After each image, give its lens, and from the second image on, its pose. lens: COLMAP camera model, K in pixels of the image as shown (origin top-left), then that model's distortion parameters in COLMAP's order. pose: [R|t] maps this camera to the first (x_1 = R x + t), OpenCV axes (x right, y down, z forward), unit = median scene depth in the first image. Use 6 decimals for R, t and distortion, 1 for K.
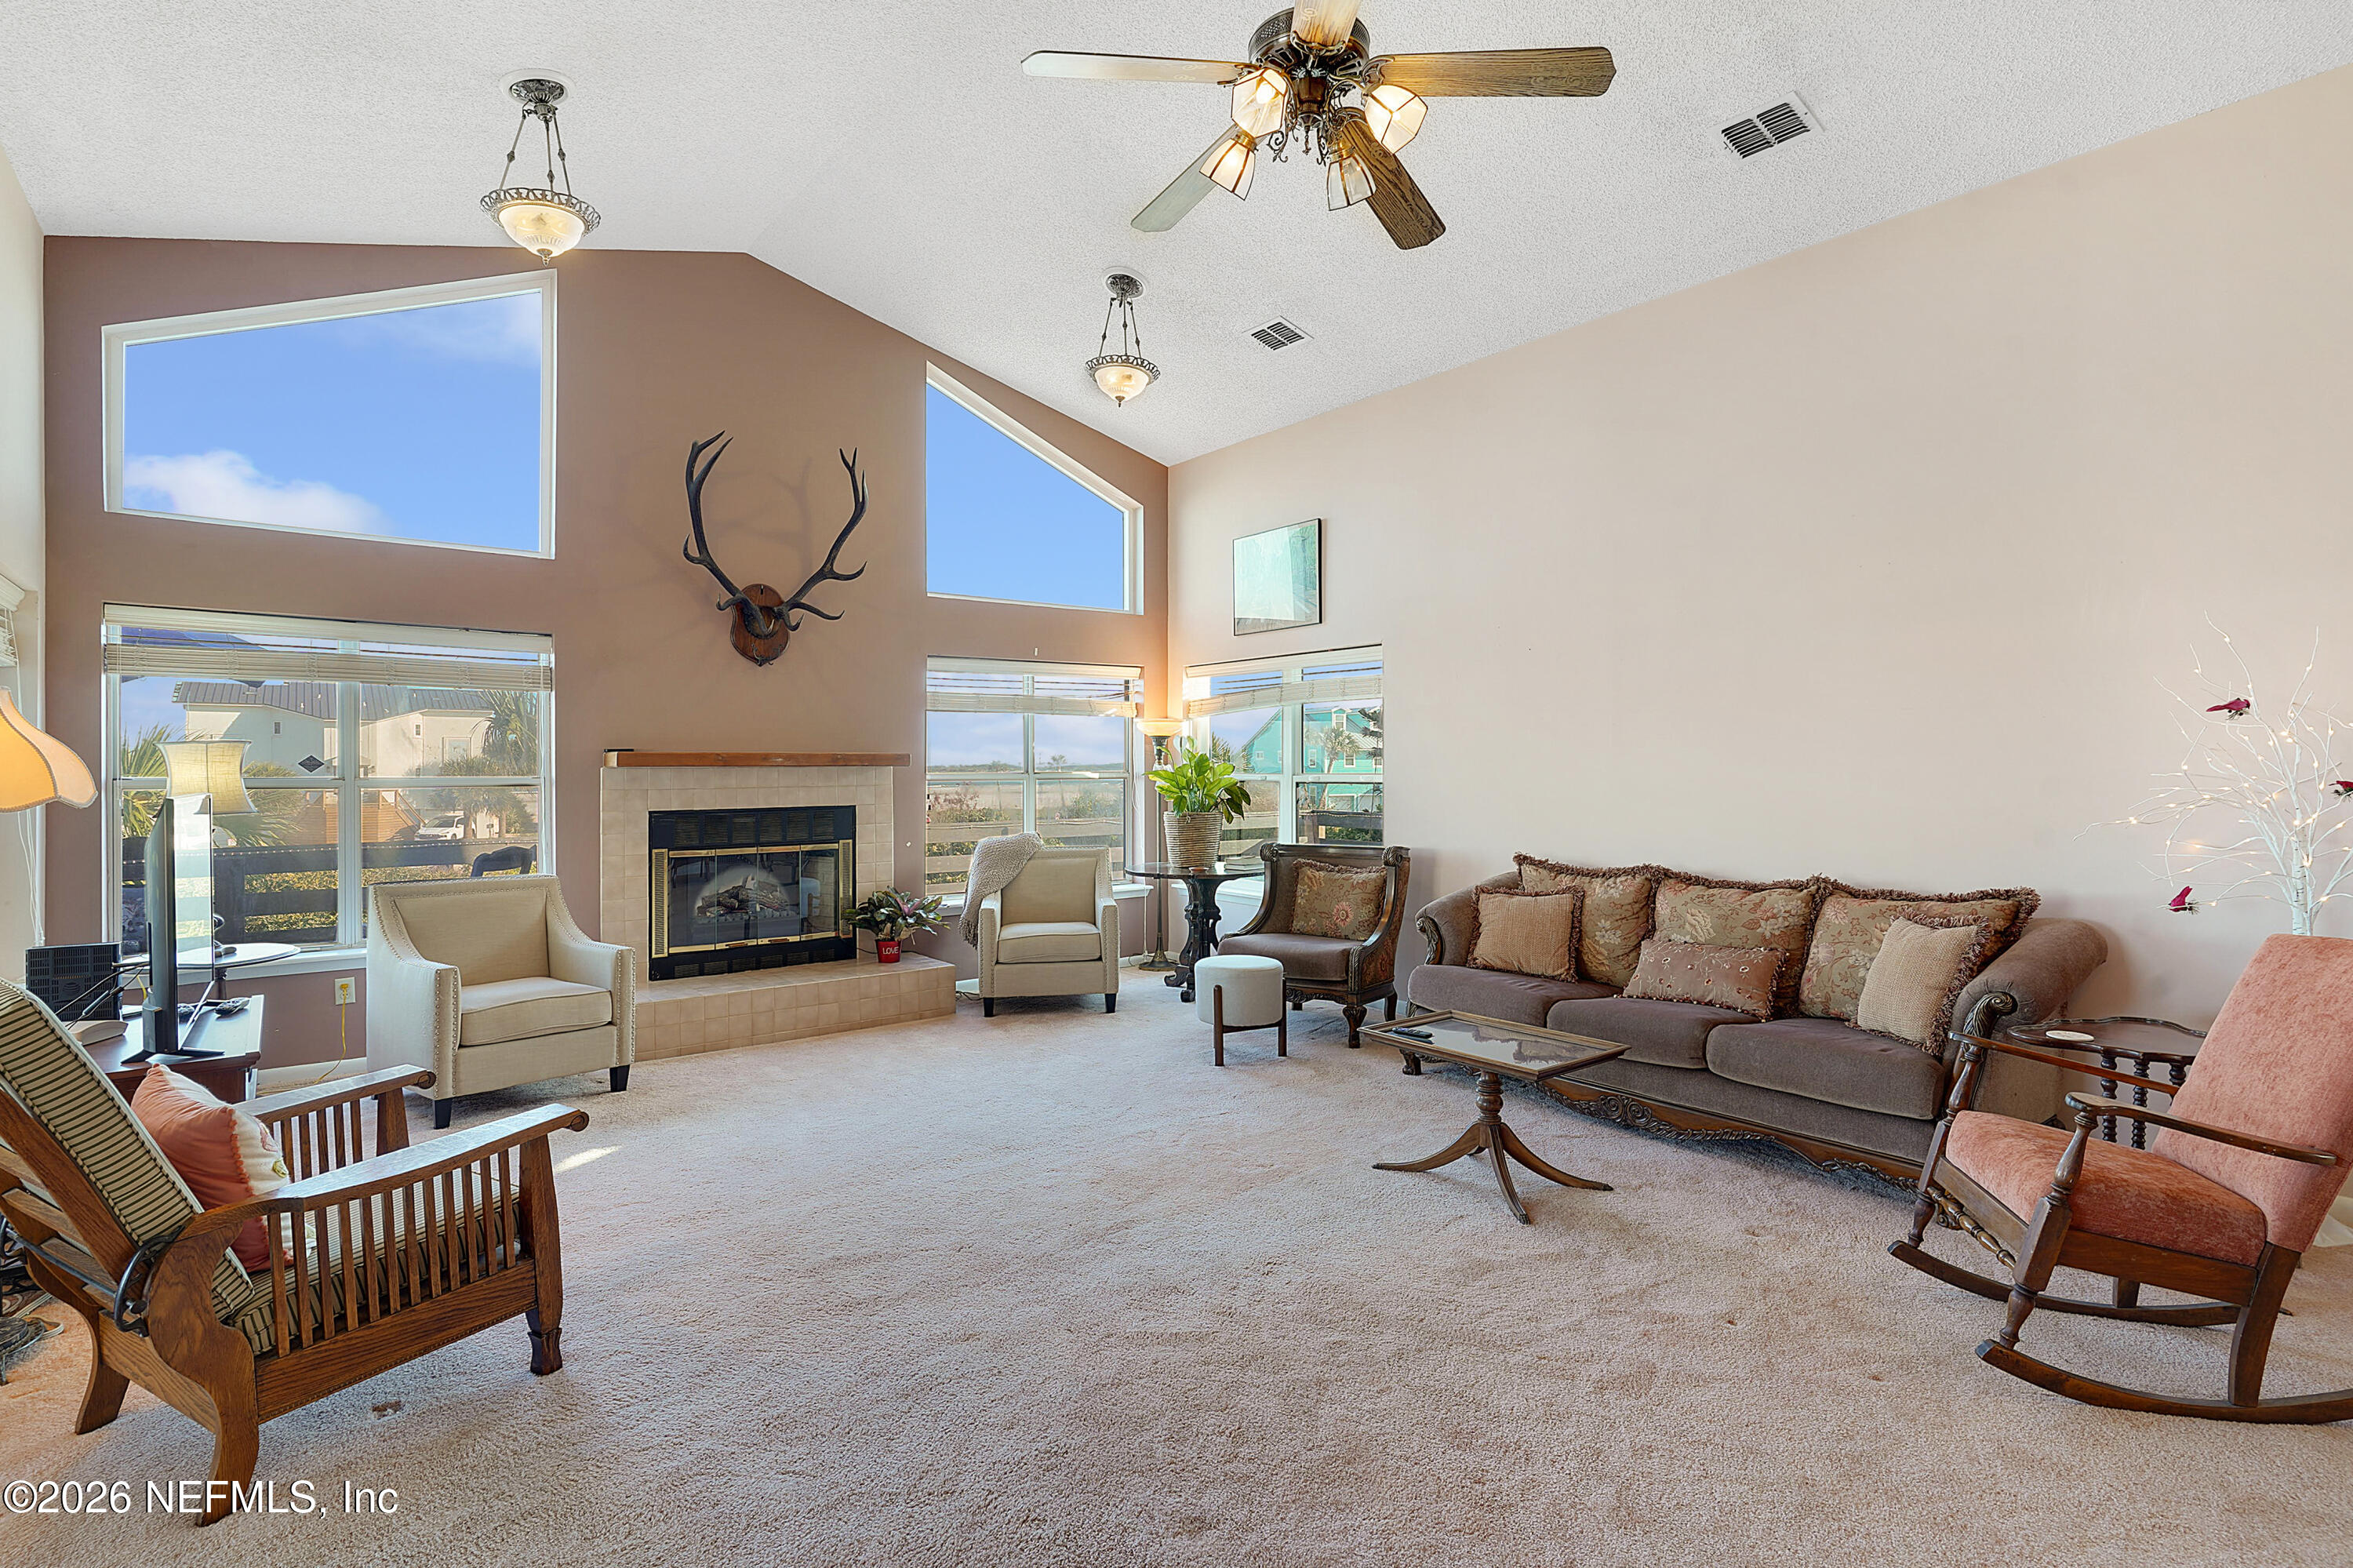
lens RADIAL K [[1169.8, 0, 1171.0], [0, 1169.8, 756.0], [0, 0, 1]] dist [-0.002421, 0.001088]
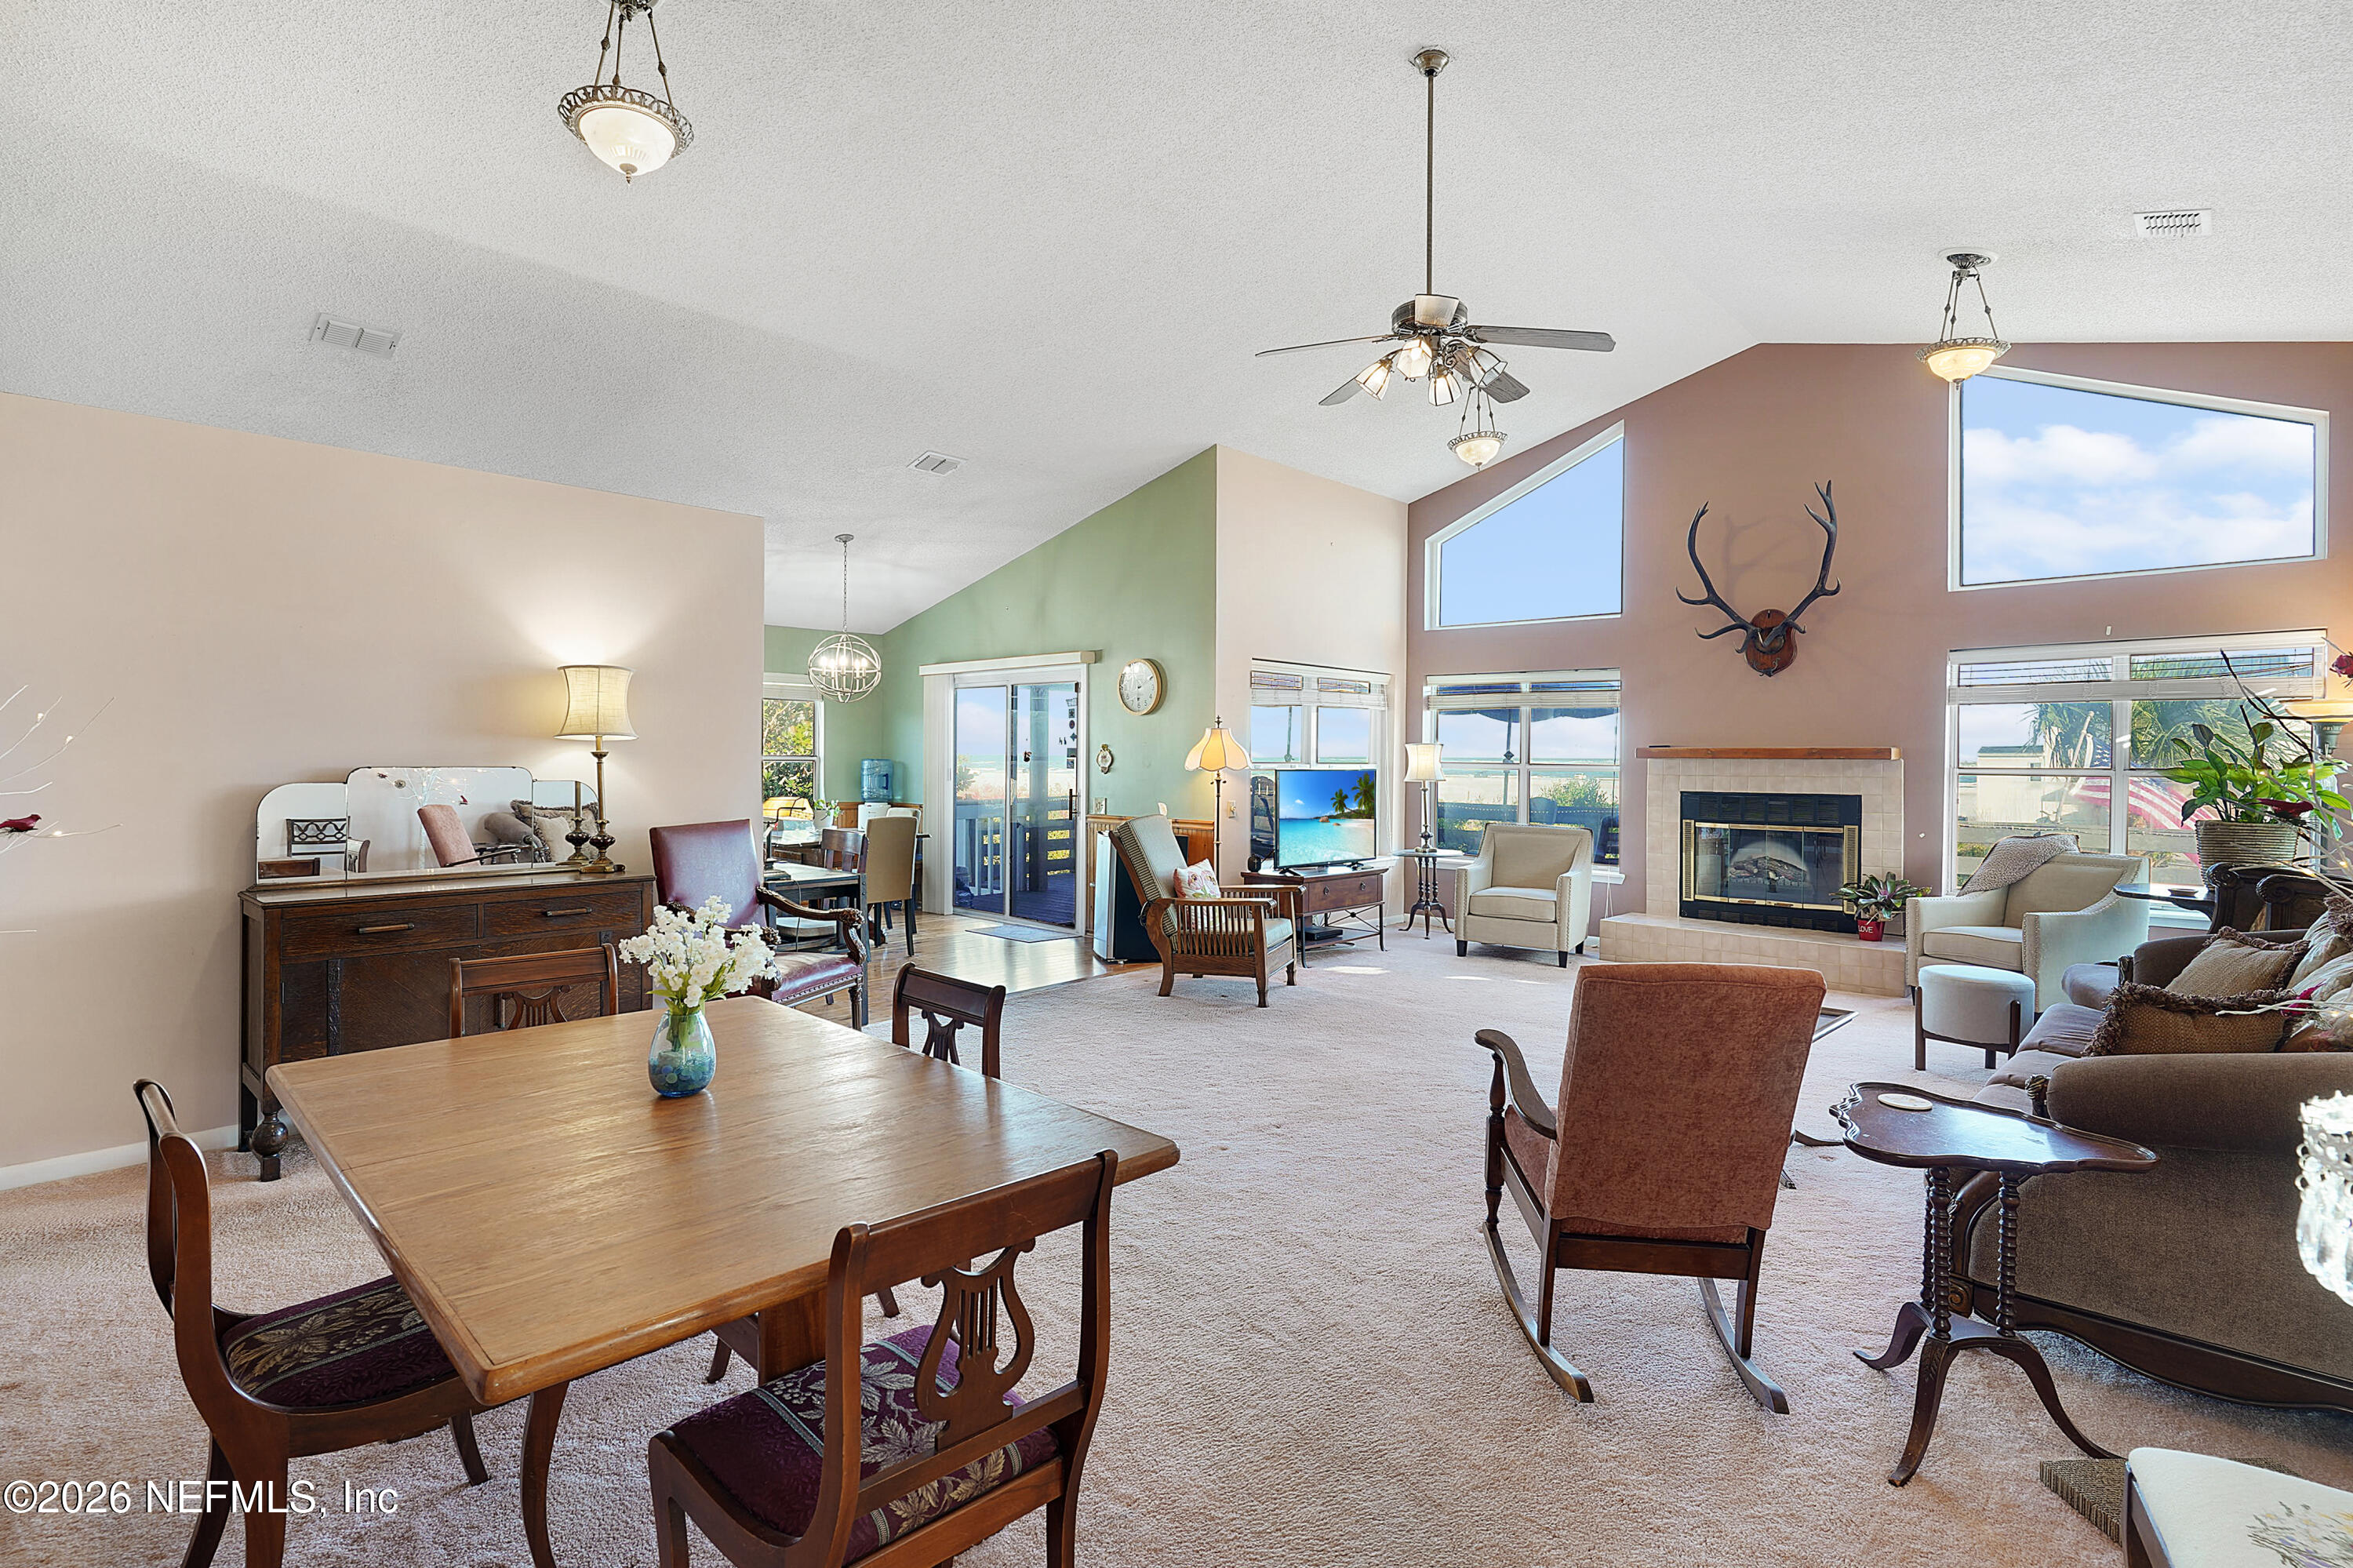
lens RADIAL K [[1169.8, 0, 1171.0], [0, 1169.8, 756.0], [0, 0, 1]] dist [-0.002421, 0.001088]
pose [[0.137286, 0.002391, -0.990529, 0.766986], [0.002797, 0.999992, 0.002801, 0.000358], [0.990527, -0.003155, 0.137279, 0.212935]]
